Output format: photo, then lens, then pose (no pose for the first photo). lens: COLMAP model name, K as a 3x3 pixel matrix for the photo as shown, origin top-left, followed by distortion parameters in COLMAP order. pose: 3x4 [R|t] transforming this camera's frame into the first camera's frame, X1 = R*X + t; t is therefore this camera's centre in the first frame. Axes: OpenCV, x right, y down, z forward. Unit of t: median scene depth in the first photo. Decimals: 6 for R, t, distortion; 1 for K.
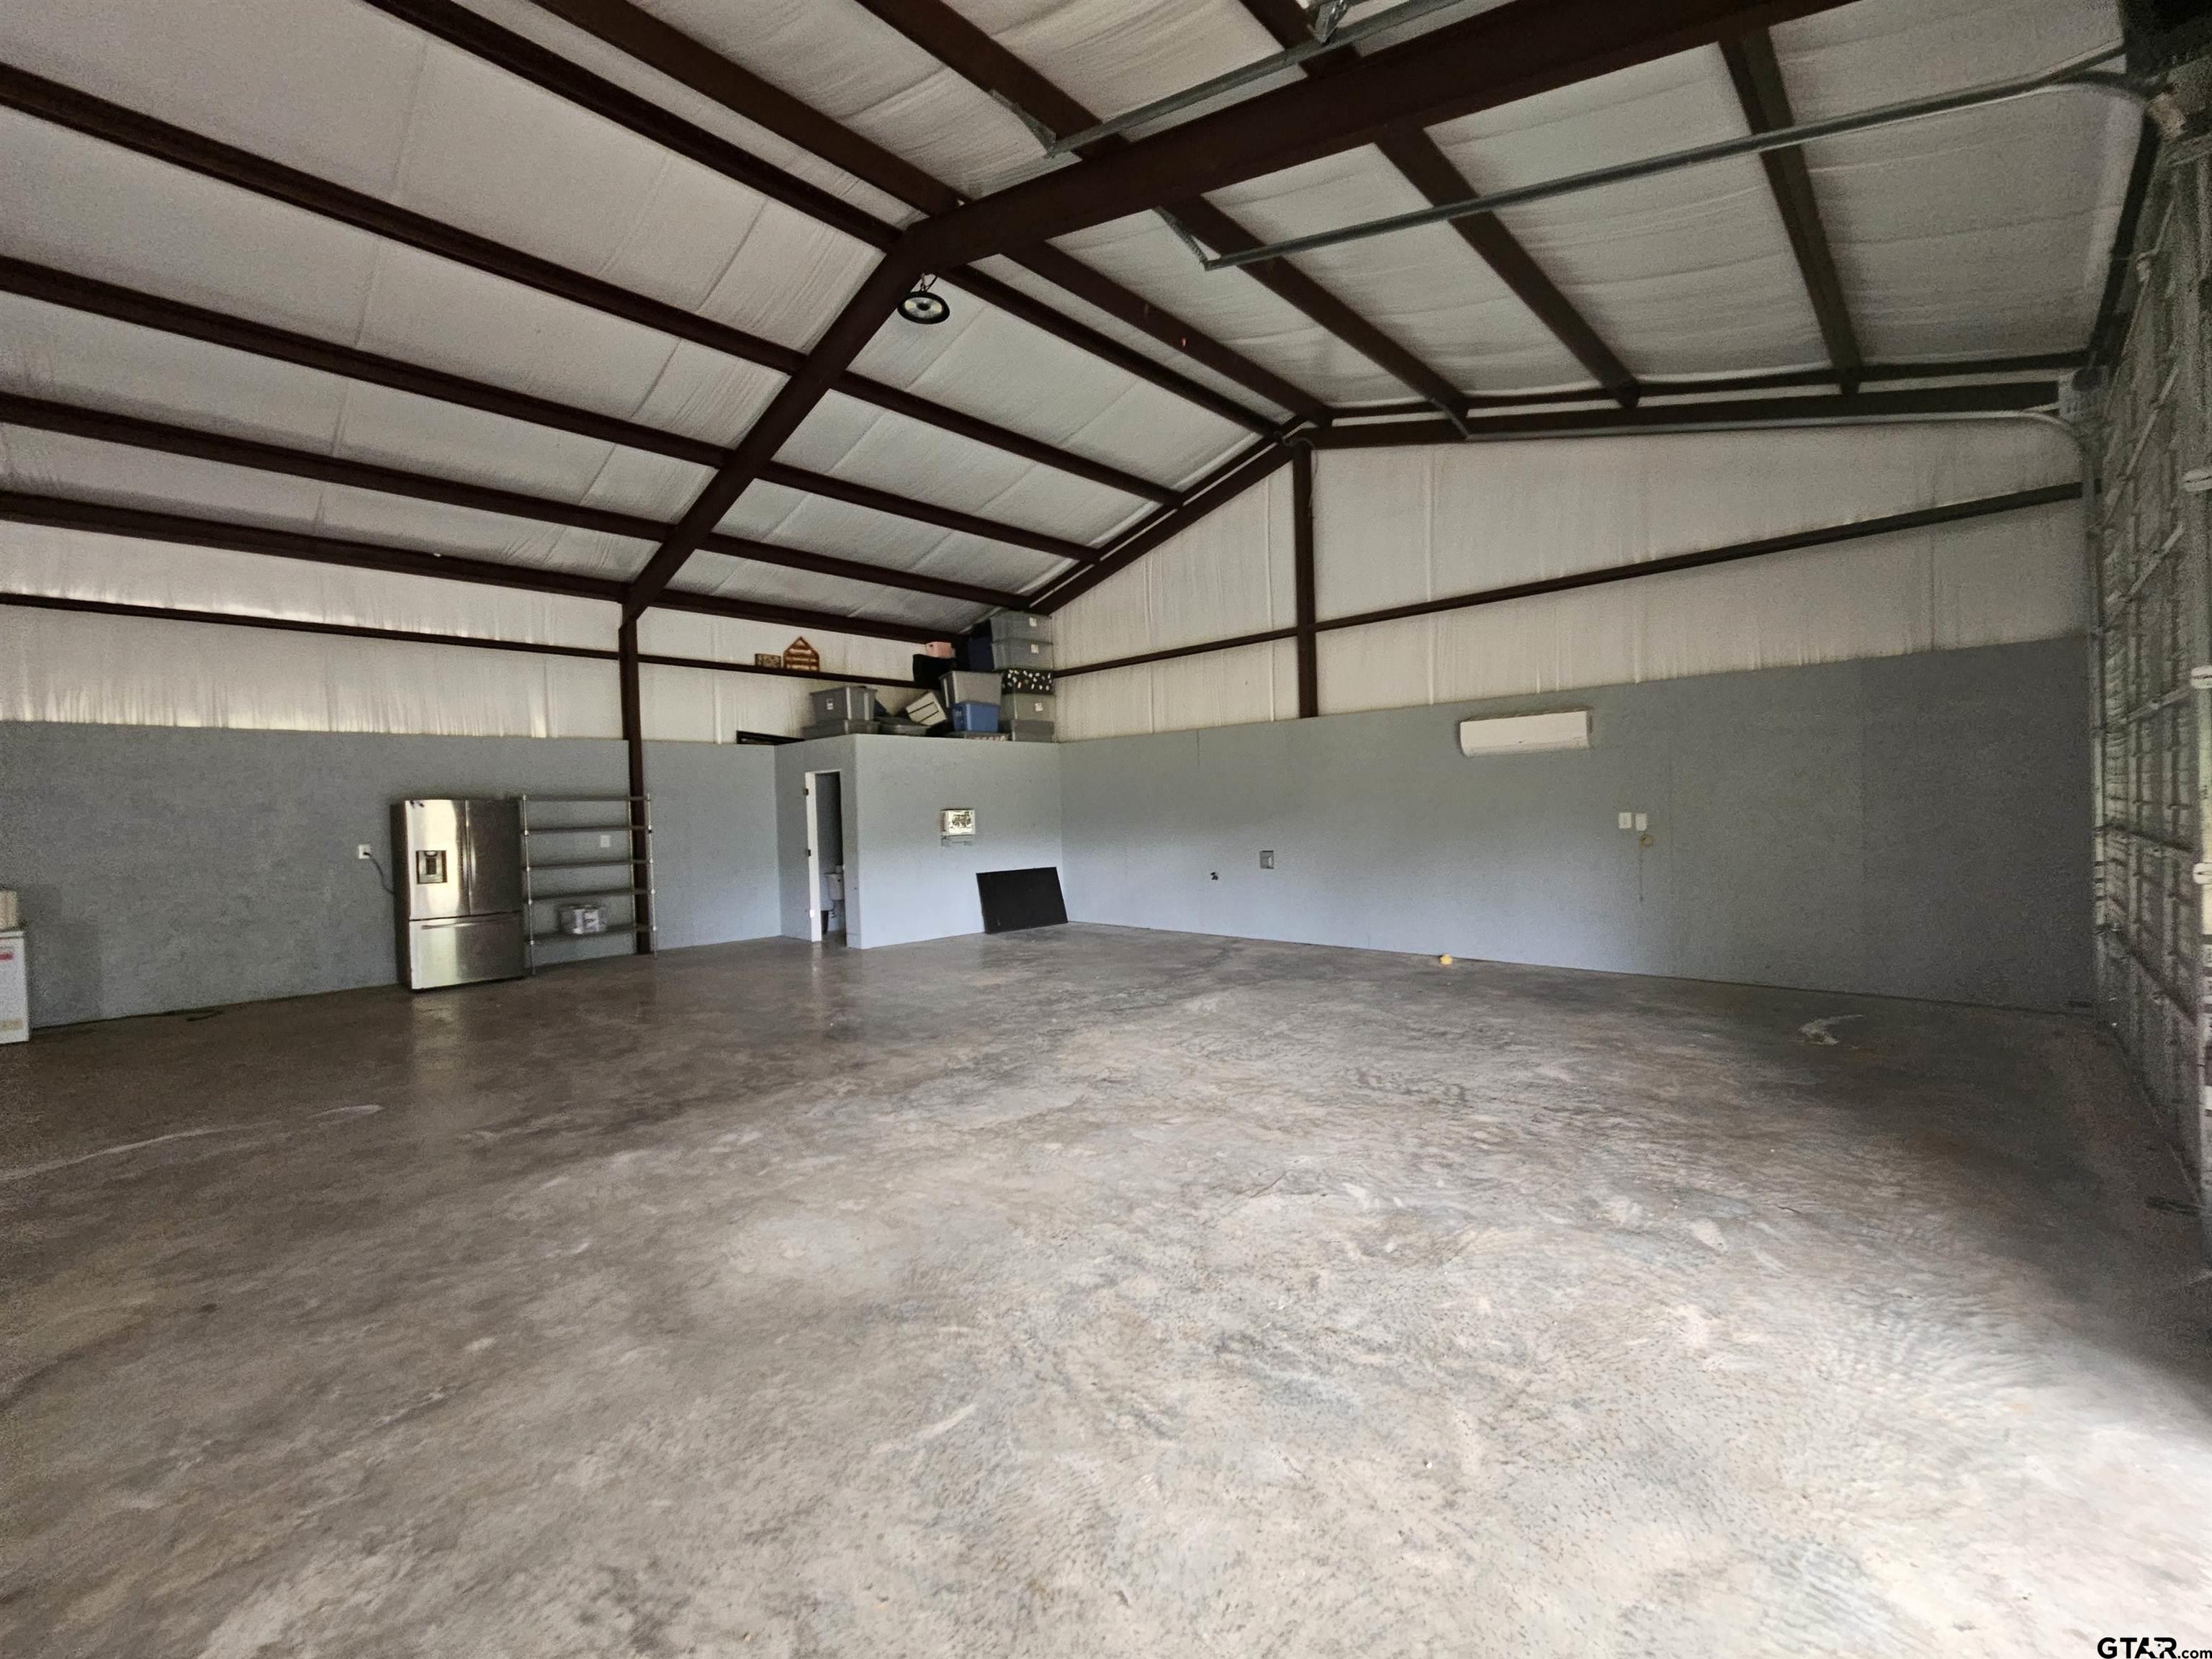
lens RADIAL K [[903.1, 0, 1106.0], [0, 903.1, 829.5], [0, 0, 1]] dist [-0.002860, -0.000599]
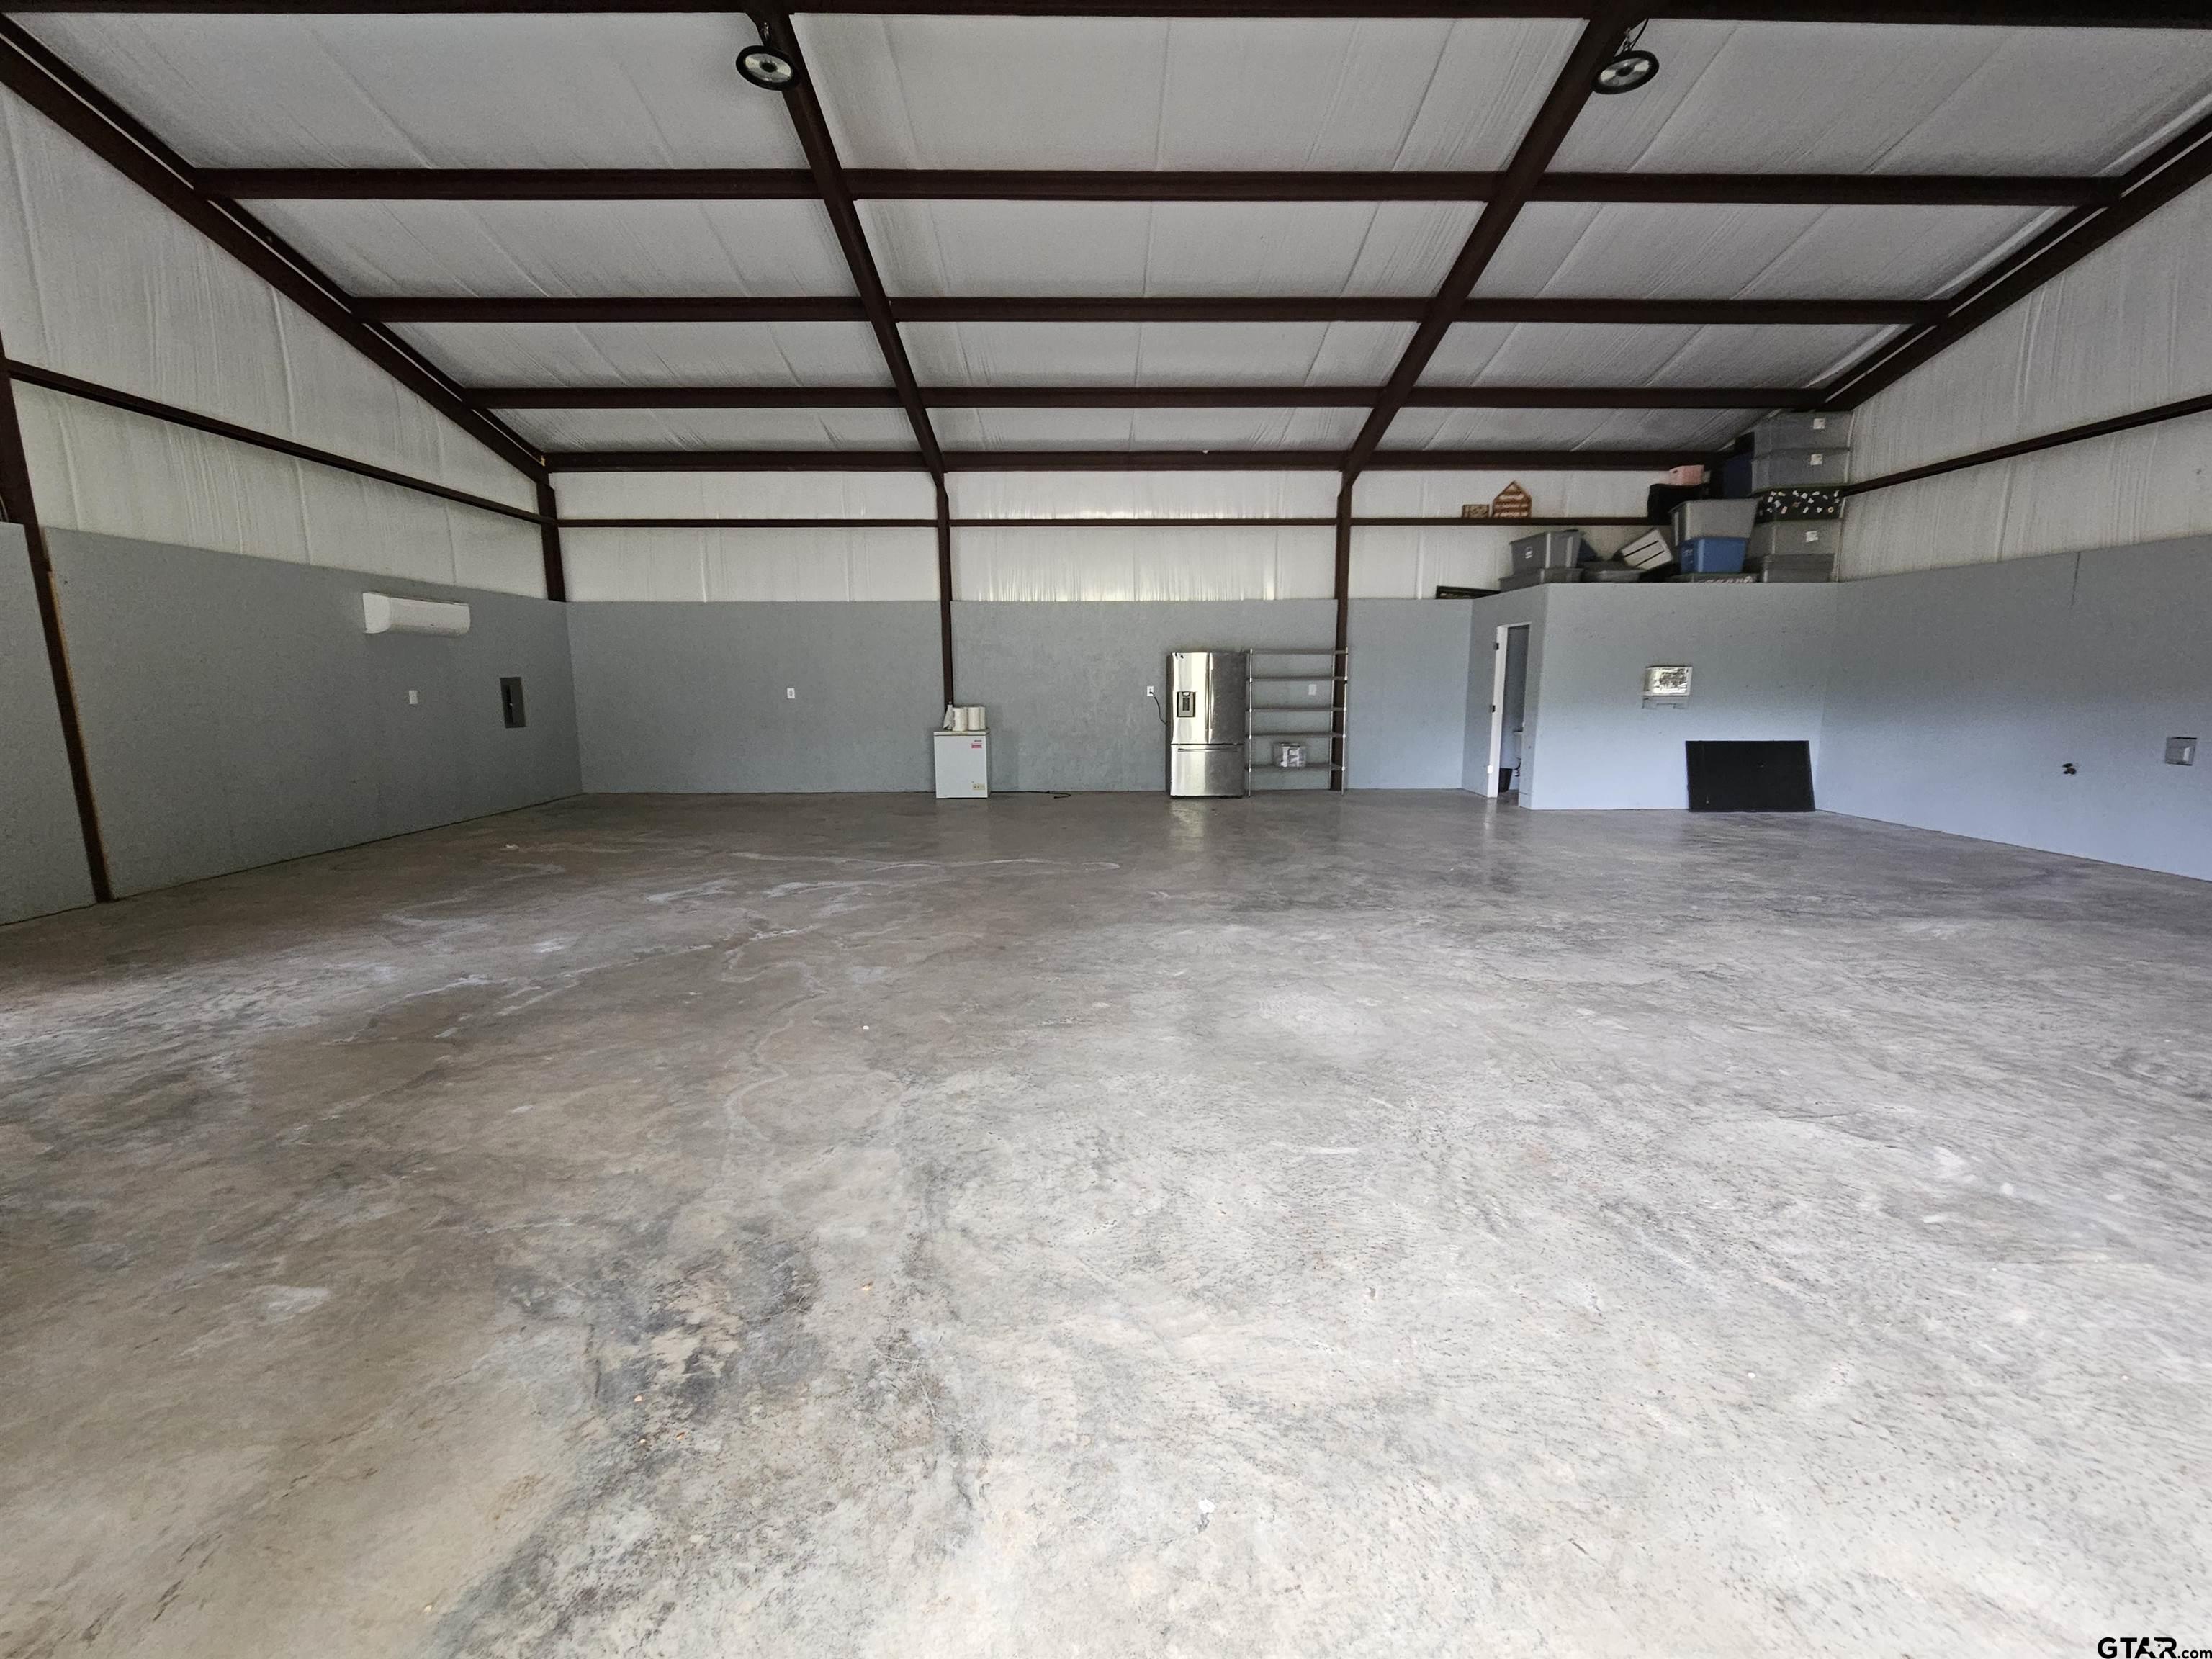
lens RADIAL K [[903.1, 0, 1106.0], [0, 903.1, 829.5], [0, 0, 1]] dist [-0.002860, -0.000599]
pose [[0.703568, 0.139385, -0.696824, 0.093897], [-0.028569, 0.985330, 0.168249, 0.002369], [0.710053, -0.098467, 0.697230, -0.013963]]
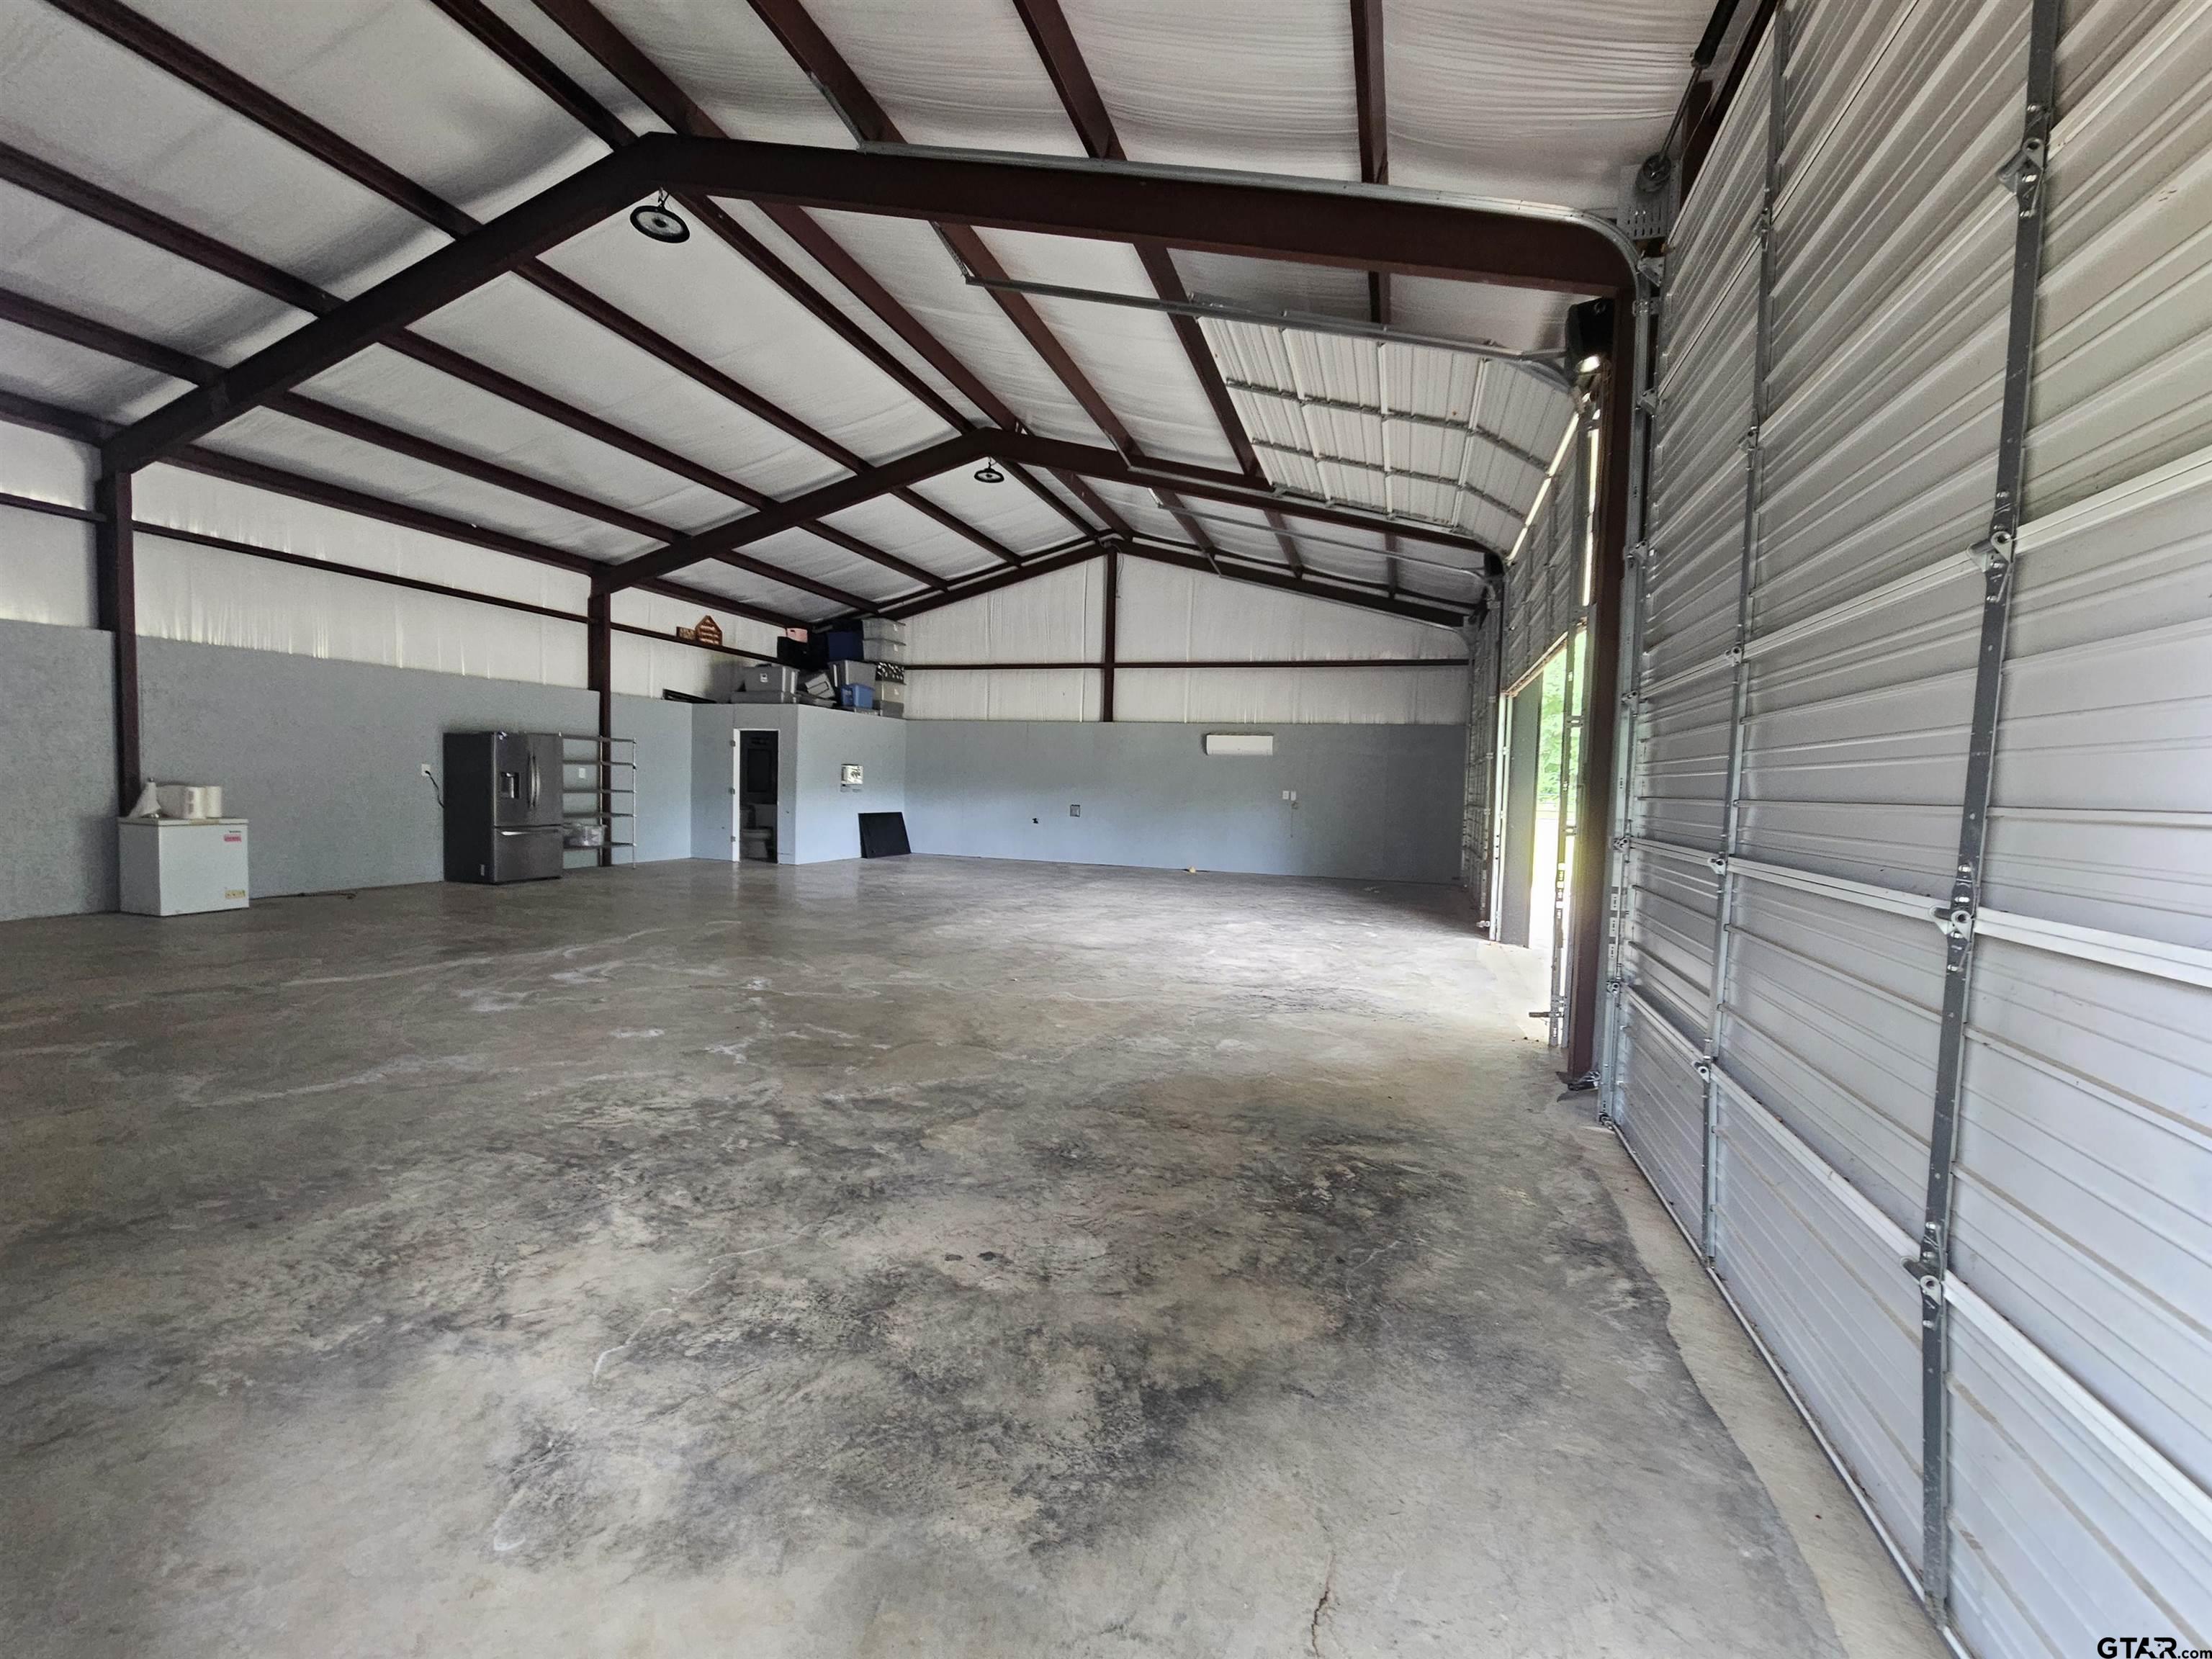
lens RADIAL K [[903.1, 0, 1106.0], [0, 903.1, 829.5], [0, 0, 1]] dist [-0.002860, -0.000599]
pose [[0.898430, 0.032834, 0.437888, -0.463417], [-0.046984, 0.998664, 0.021517, 0.030679], [-0.436596, -0.039905, 0.898772, -0.427121]]
